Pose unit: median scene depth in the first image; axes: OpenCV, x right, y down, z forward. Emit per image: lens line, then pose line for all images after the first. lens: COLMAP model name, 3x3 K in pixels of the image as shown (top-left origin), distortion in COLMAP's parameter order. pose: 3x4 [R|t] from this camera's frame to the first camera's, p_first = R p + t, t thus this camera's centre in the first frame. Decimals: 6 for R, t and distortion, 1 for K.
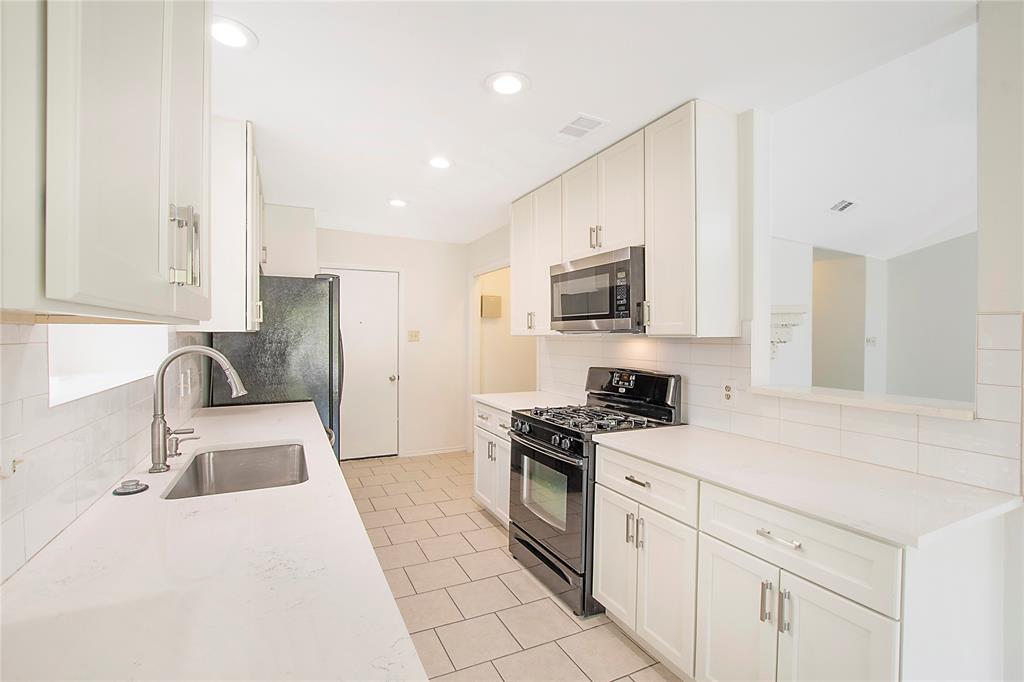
lens RADIAL K [[452.4, 0, 501.1], [0, 452.4, 342.2], [0, 0, 1]] dist [-0.029003, 0.003650]
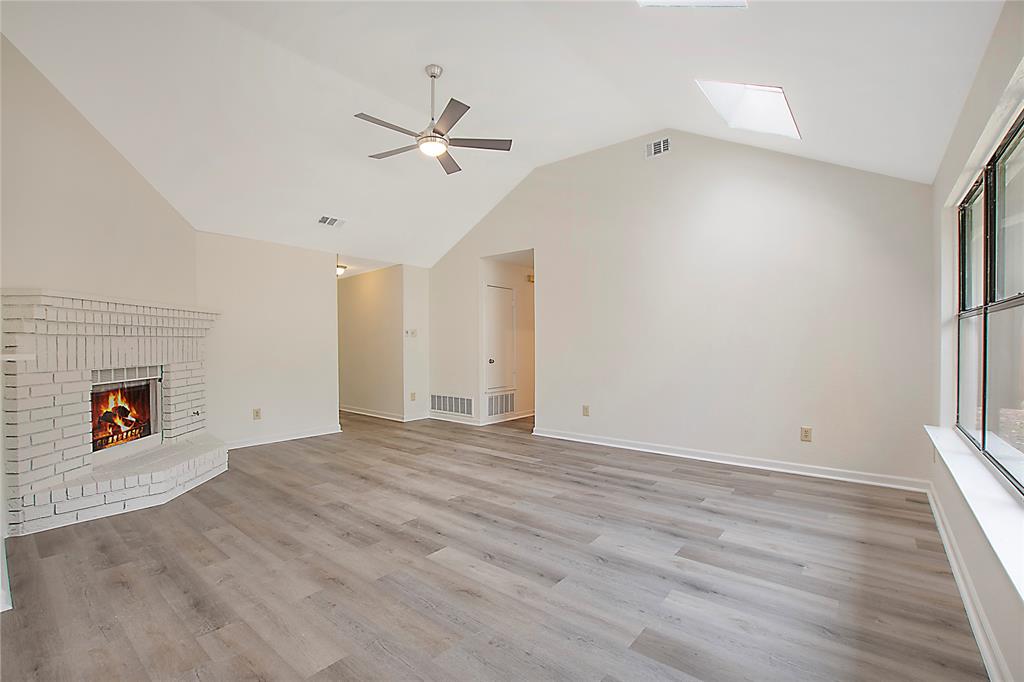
lens RADIAL K [[452.4, 0, 507.5], [0, 452.4, 344.6], [0, 0, 1]] dist [-0.029003, 0.003650]
pose [[0.912478, -0.013777, 0.408895, 0.999981], [0.017076, 0.999844, -0.004418, 0.074003], [-0.408770, 0.011013, 0.912571, -0.491103]]
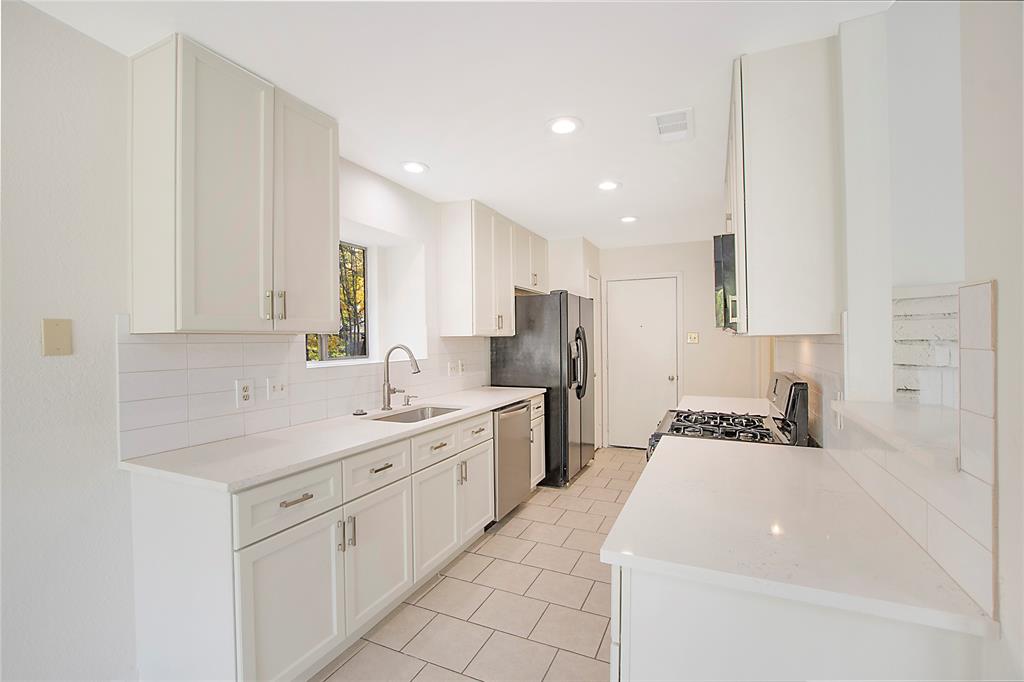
lens RADIAL K [[452.4, 0, 520.0], [0, 452.4, 339.3], [0, 0, 1]] dist [-0.029003, 0.003650]
pose [[0.652282, -0.008789, -0.757925, 0.533002], [-0.001134, 0.999920, -0.012571, 0.004819], [0.757975, 0.009059, 0.652220, 0.077485]]
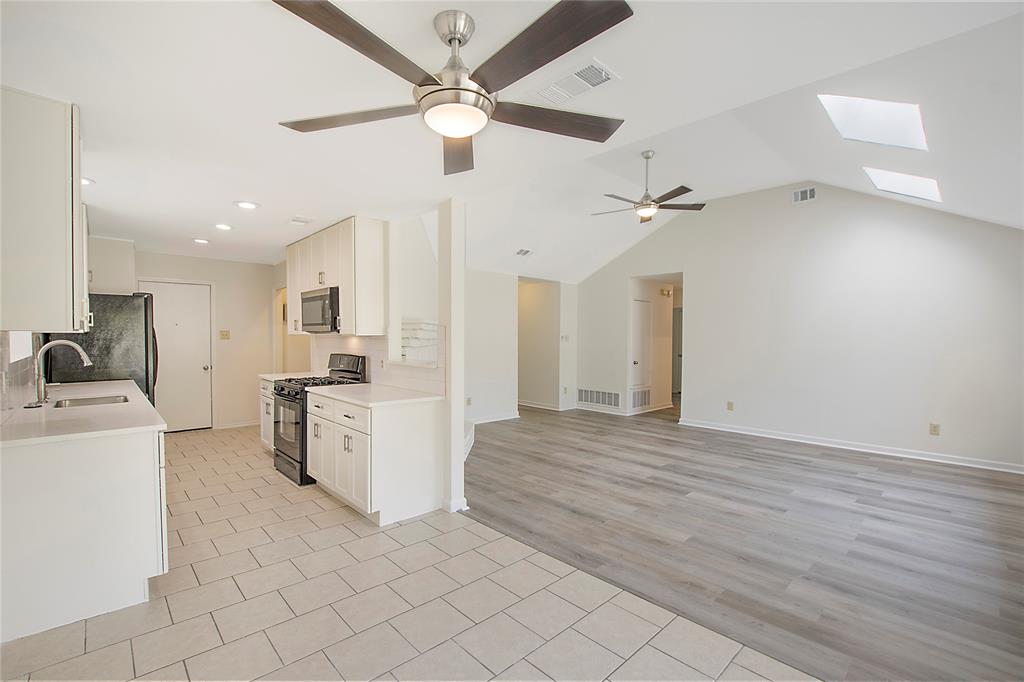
lens RADIAL K [[452.4, 0, 503.4], [0, 452.4, 345.0], [0, 0, 1]] dist [-0.029003, 0.003650]
pose [[0.956405, -0.007799, 0.291939, 0.321523], [0.004892, 0.999931, 0.010688, 0.008633], [-0.292002, -0.008794, 0.956377, -0.748139]]
